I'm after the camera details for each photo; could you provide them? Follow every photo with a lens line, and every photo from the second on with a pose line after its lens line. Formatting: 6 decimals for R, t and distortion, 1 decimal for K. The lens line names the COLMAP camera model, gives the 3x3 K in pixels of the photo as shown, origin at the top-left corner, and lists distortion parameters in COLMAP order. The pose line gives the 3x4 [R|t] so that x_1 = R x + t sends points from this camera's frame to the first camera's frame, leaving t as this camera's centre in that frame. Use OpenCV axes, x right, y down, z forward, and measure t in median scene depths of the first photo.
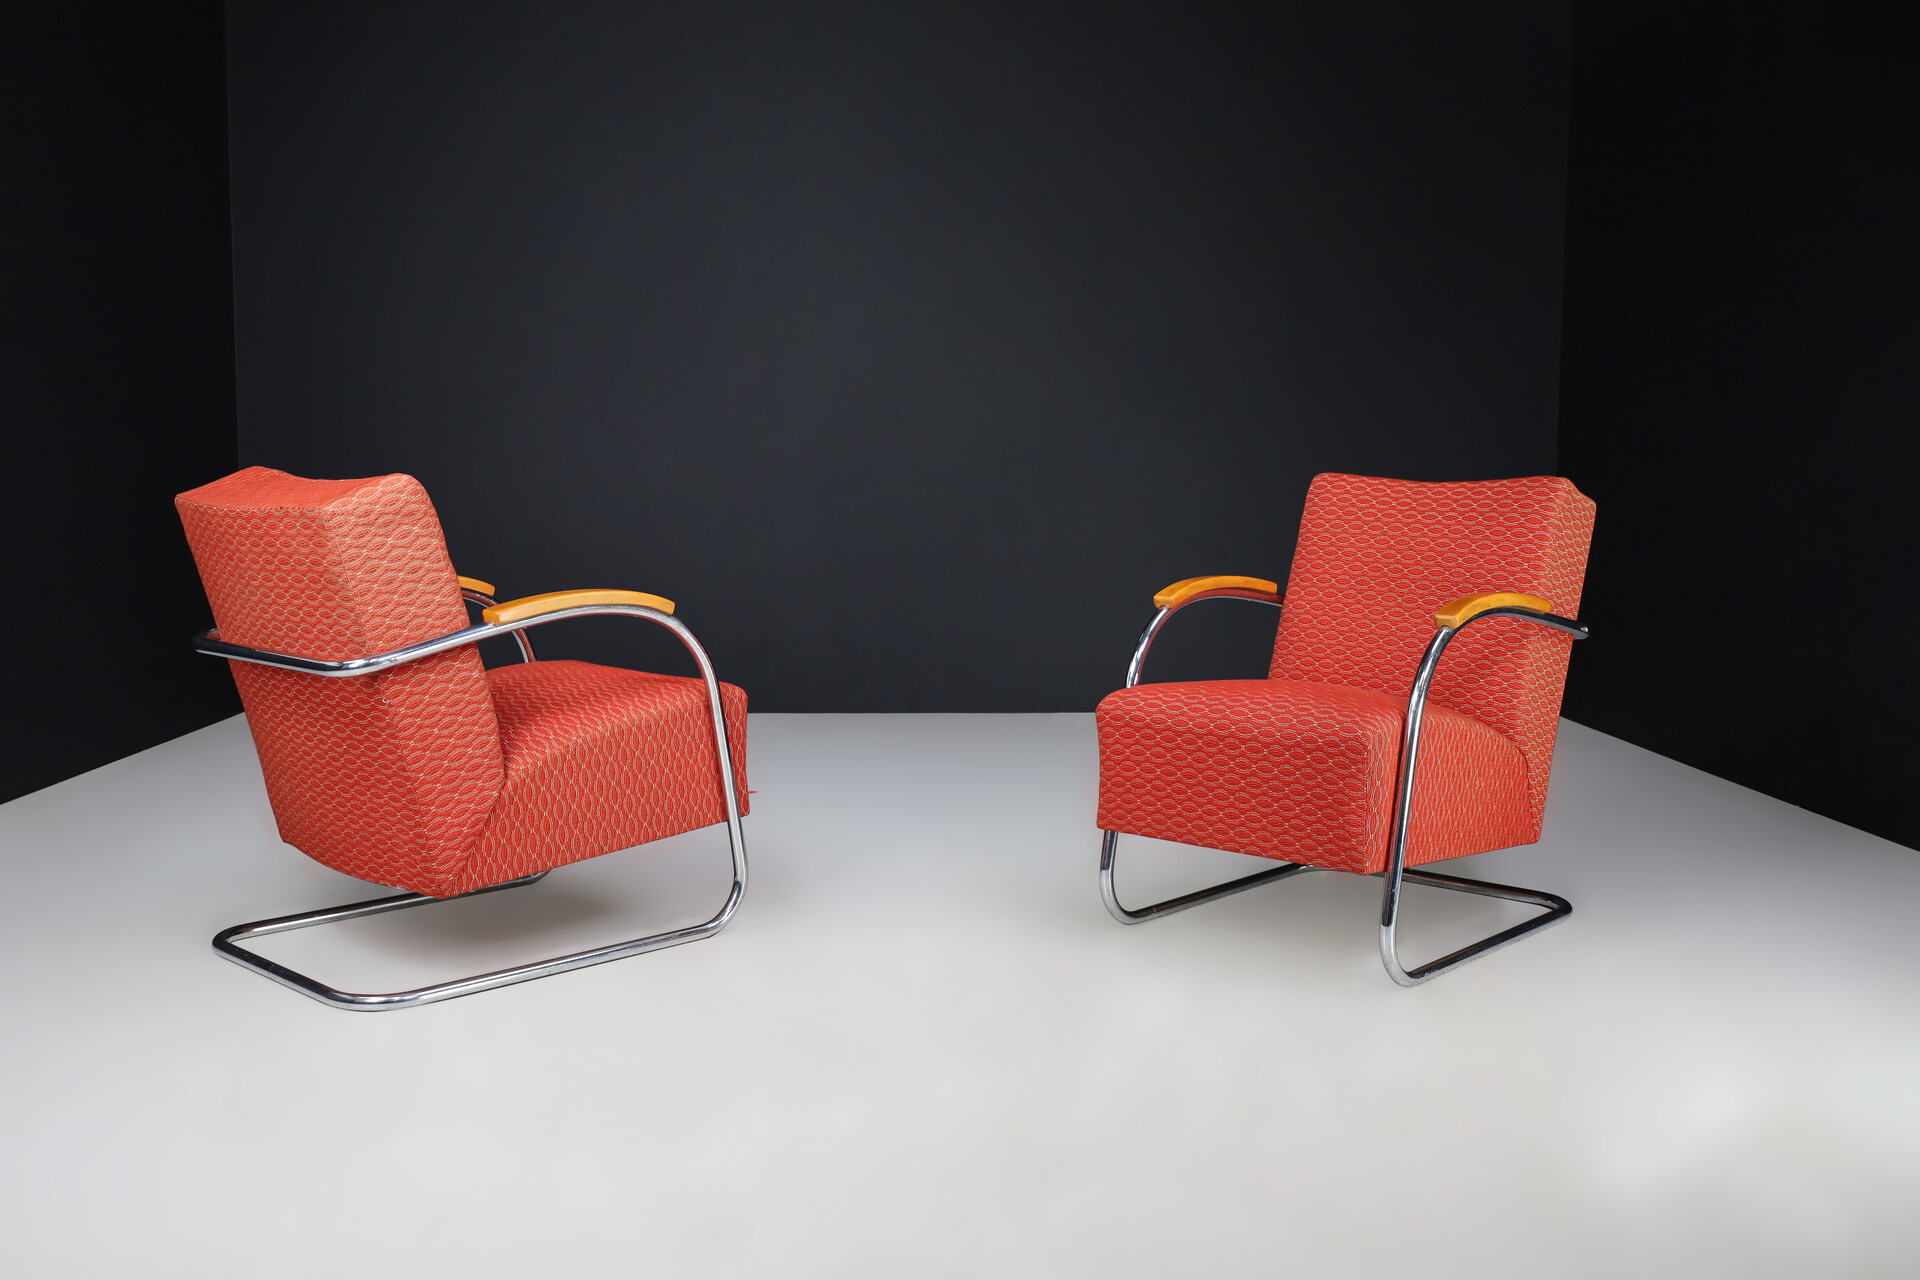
lens RADIAL K [[1938.8, 0, 957.3], [0, 1938.8, 638.8], [0, 0, 1]] dist [0.031275, 0.000000]
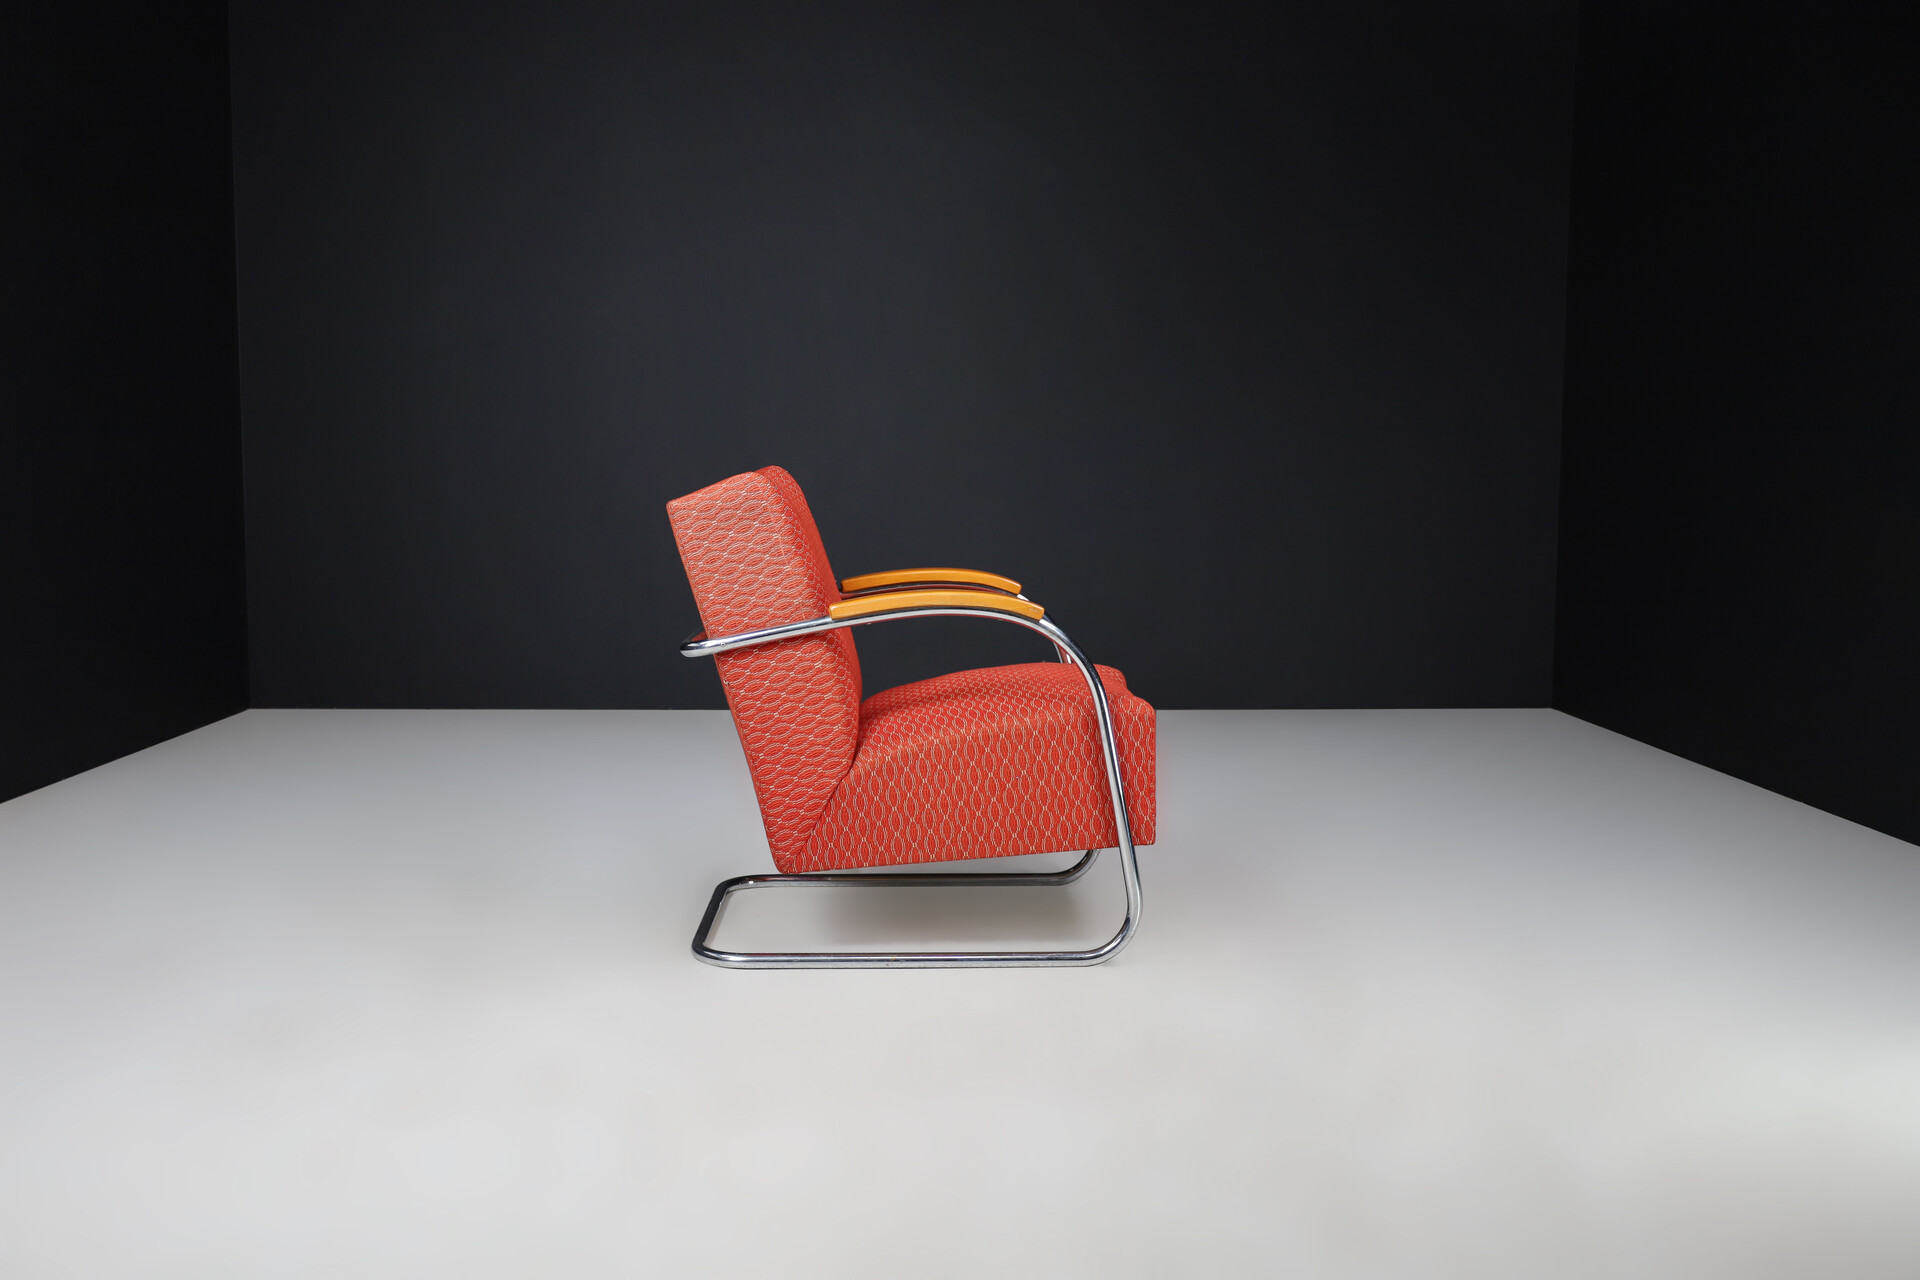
lens RADIAL K [[1938.8, 0, 956.7], [0, 1938.8, 651.7], [0, 0, 1]] dist [0.031275, 0.000000]
pose [[0.710693, 0.064231, -0.700564, 0.543420], [-0.067675, 0.997447, 0.022797, -0.017948], [0.700240, 0.031209, 0.713225, 0.314316]]
